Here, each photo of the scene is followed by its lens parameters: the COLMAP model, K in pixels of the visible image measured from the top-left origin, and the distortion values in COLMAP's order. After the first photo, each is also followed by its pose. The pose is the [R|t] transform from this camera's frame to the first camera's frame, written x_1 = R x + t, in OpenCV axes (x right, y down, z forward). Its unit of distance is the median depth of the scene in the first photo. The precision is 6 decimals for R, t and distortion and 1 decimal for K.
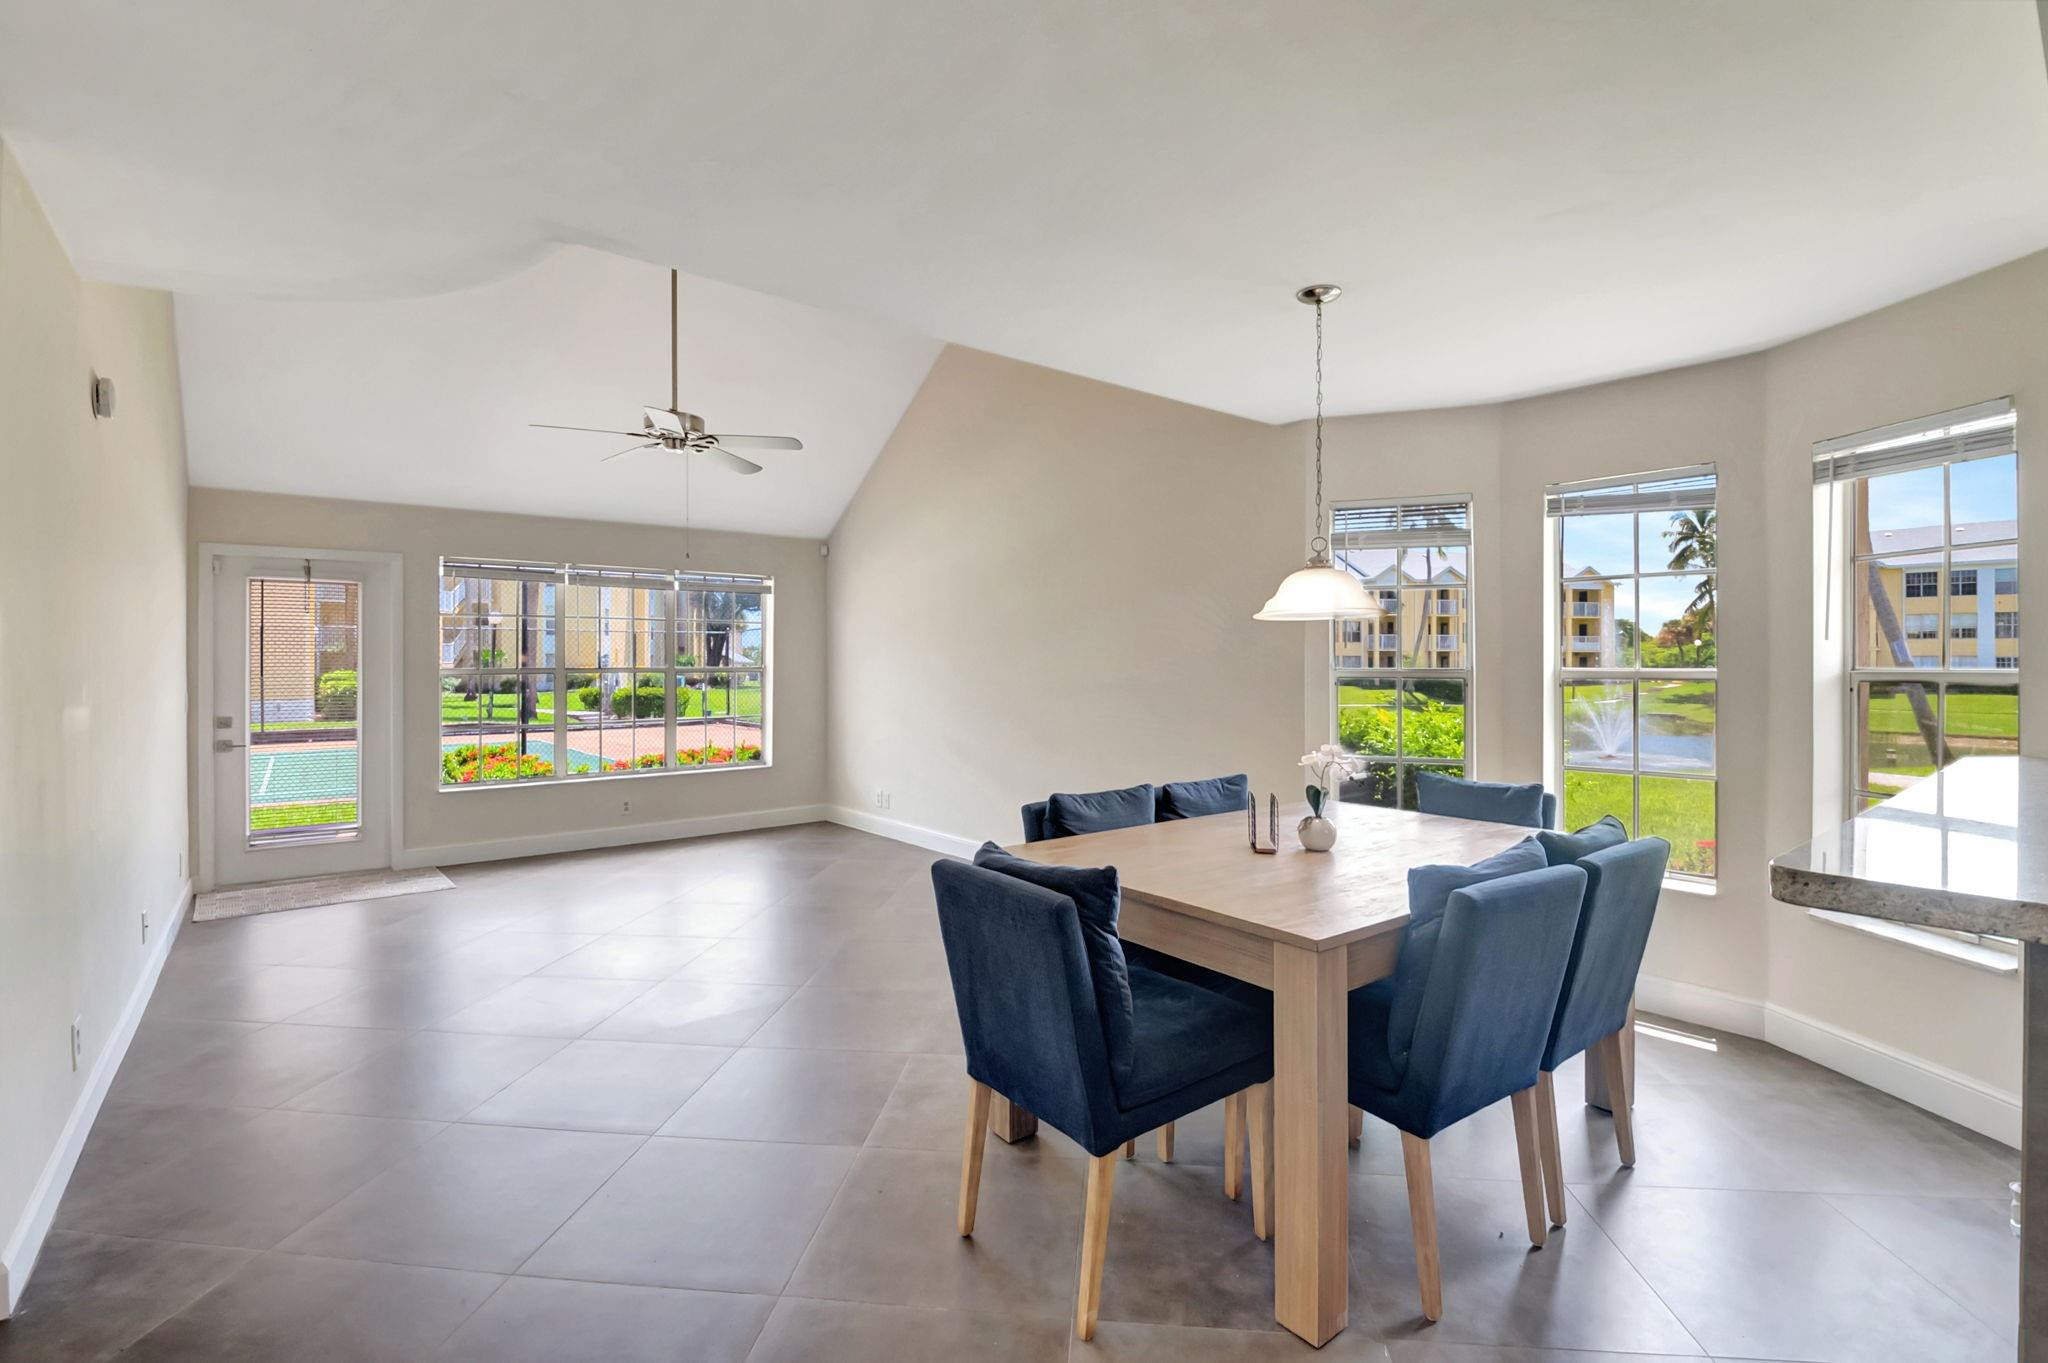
lens RADIAL K [[915.5, 0, 1018.7], [0, 915.5, 667.4], [0, 0, 1]] dist [-0.001589, -0.008228]
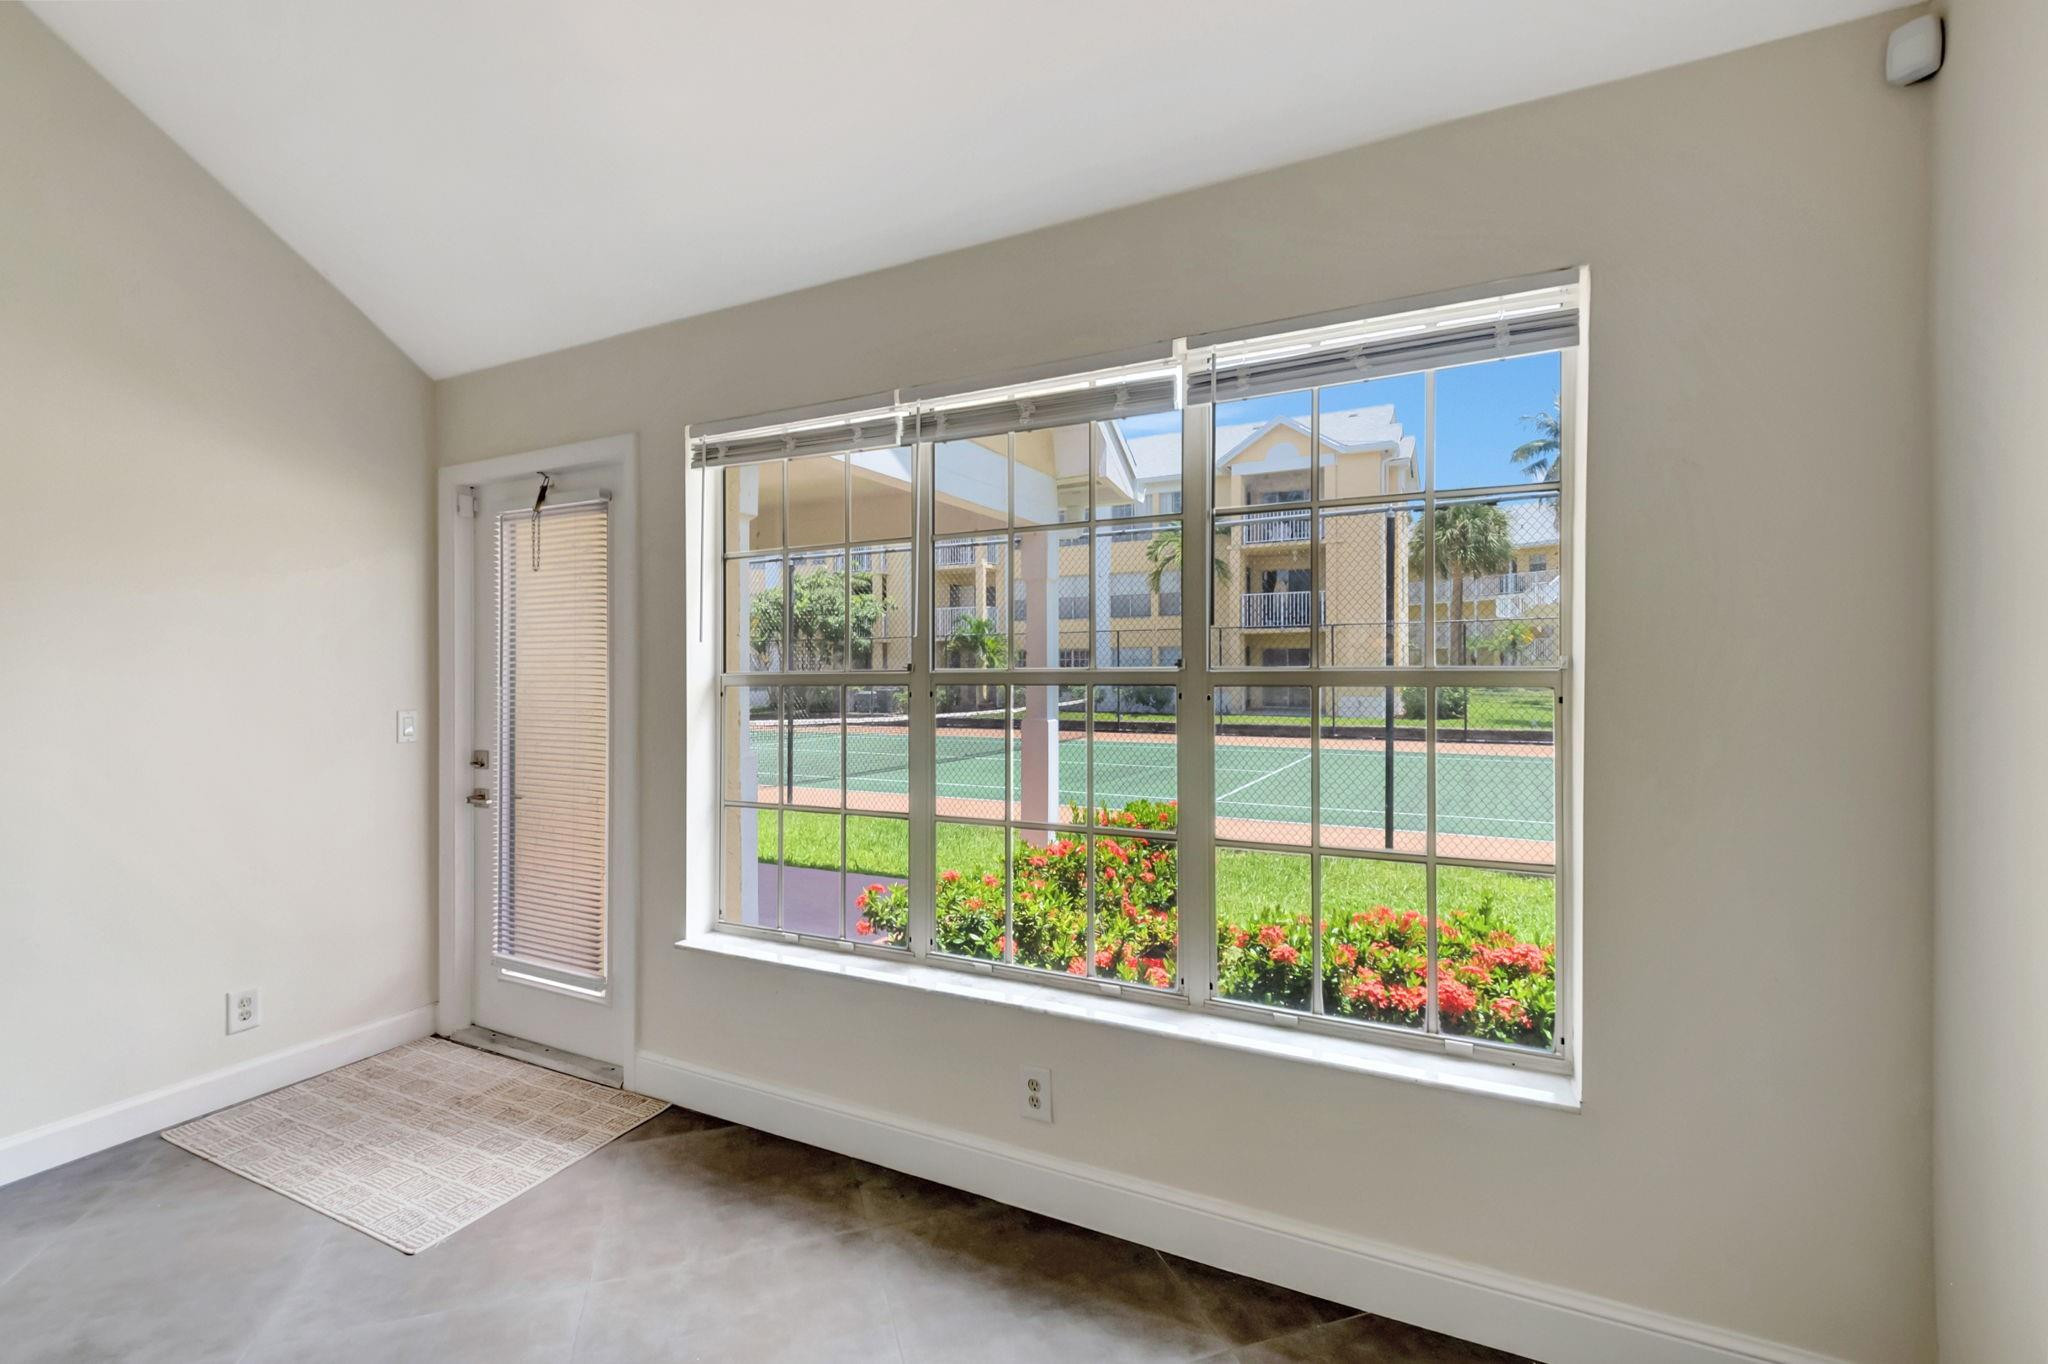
lens RADIAL K [[904.7, 0, 1025.4], [0, 904.7, 663.8], [0, 0, 1]] dist [0.020047, -0.000320]
pose [[0.416124, -0.000328, -0.909308, -0.170150], [0.000851, 1.000000, 0.000028, -0.003015], [0.909308, -0.000785, 0.416124, 1.101866]]
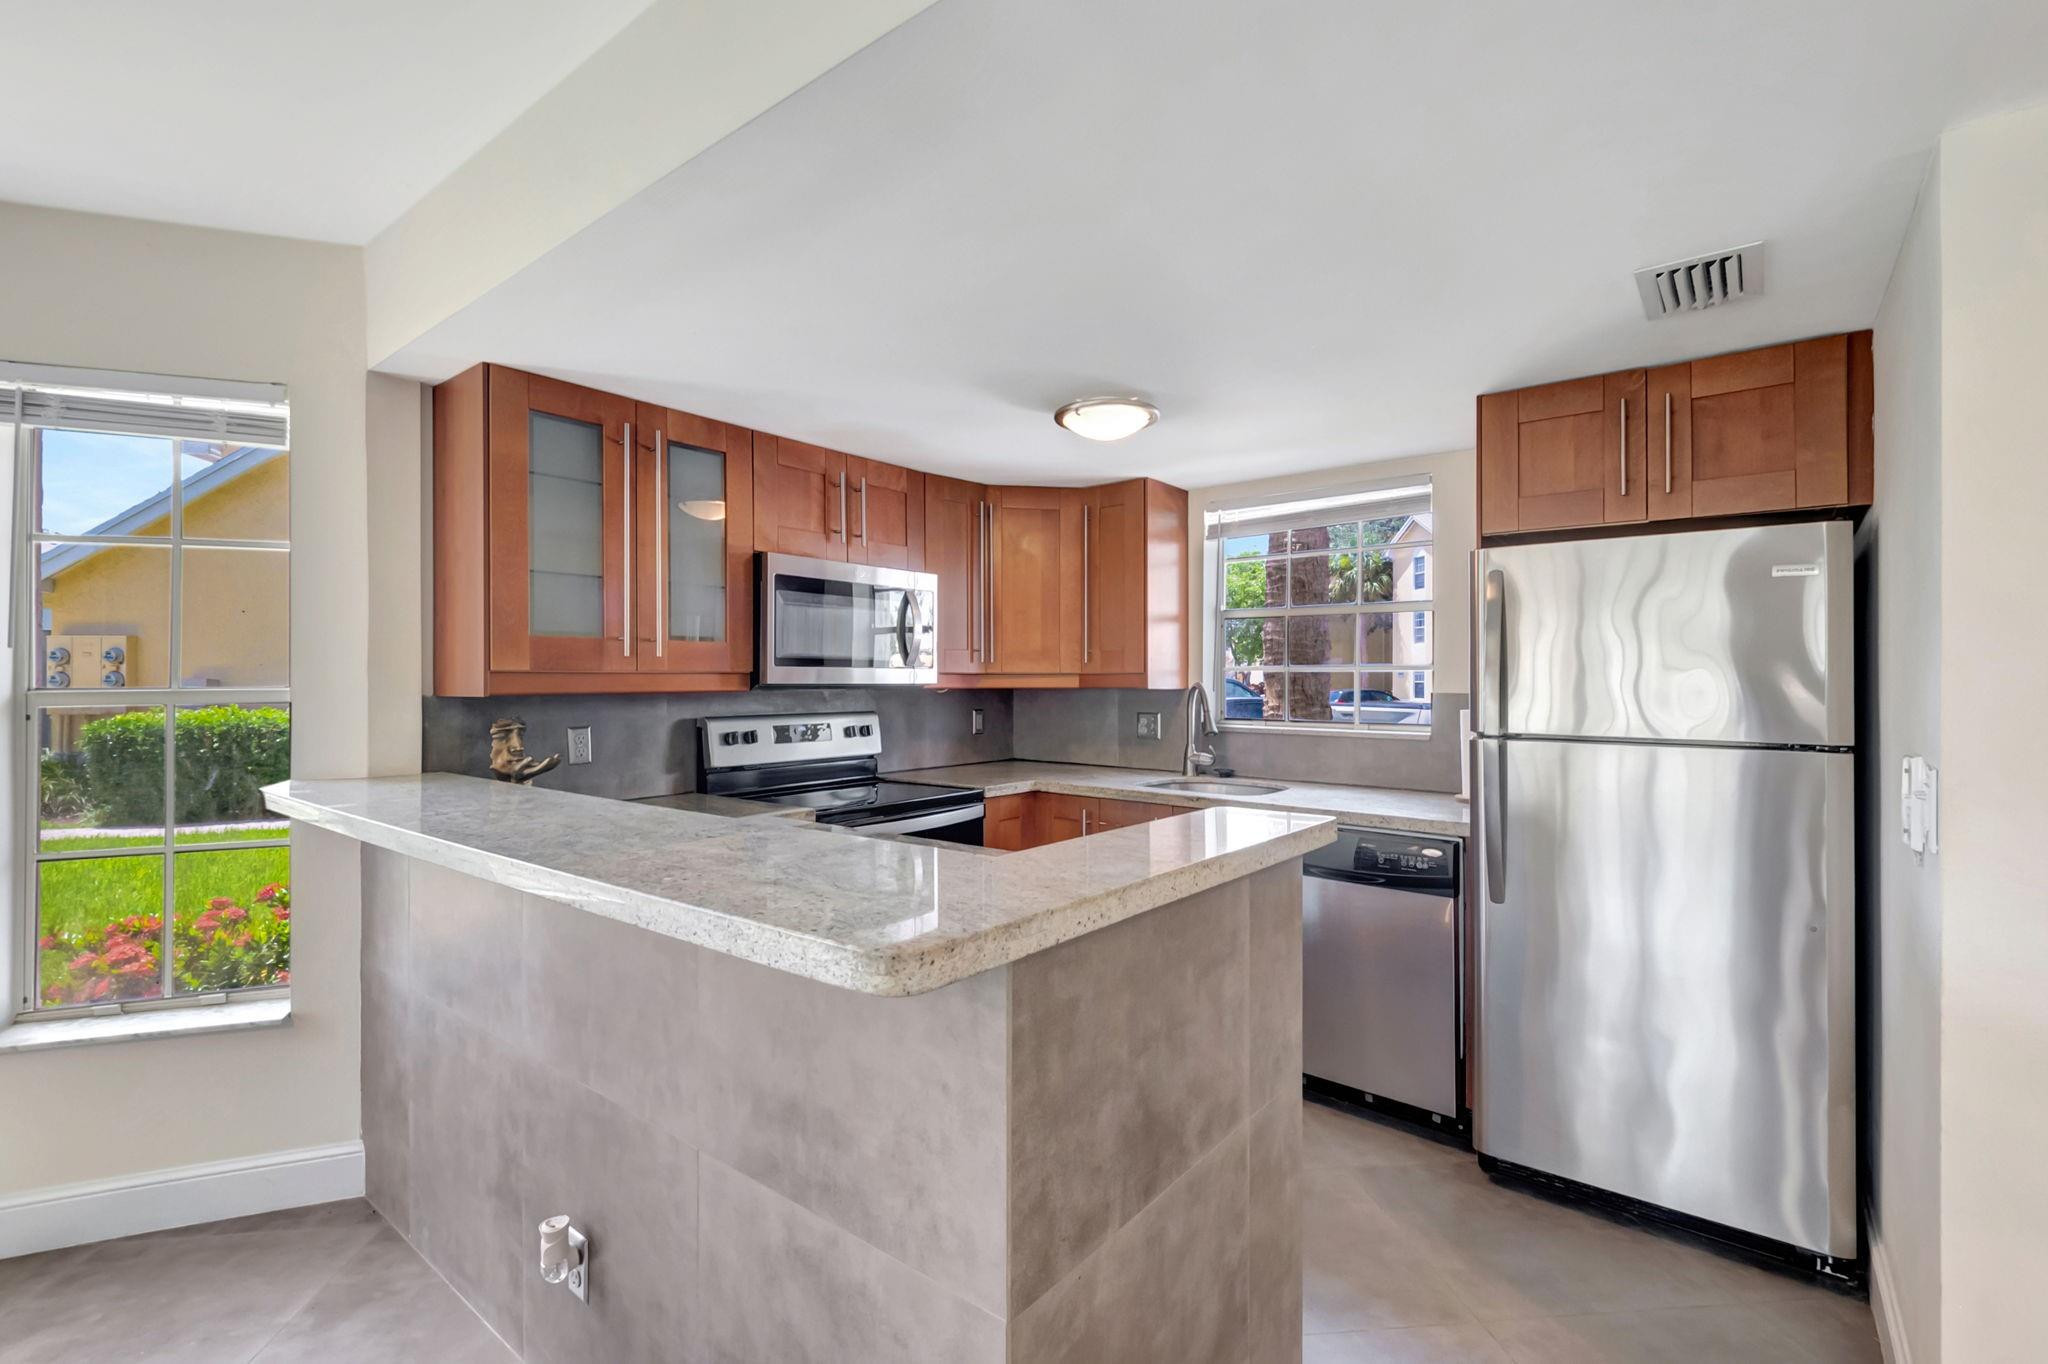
lens RADIAL K [[899.7, 0, 1023.5], [0, 899.7, 677.2], [0, 0, 1]] dist [0.001031, 0.000049]
pose [[-0.224492, 0.001164, 0.974475, 0.020443], [0.005996, 0.999982, 0.000187, -0.000632], [-0.974457, 0.005885, -0.224495, 0.211485]]
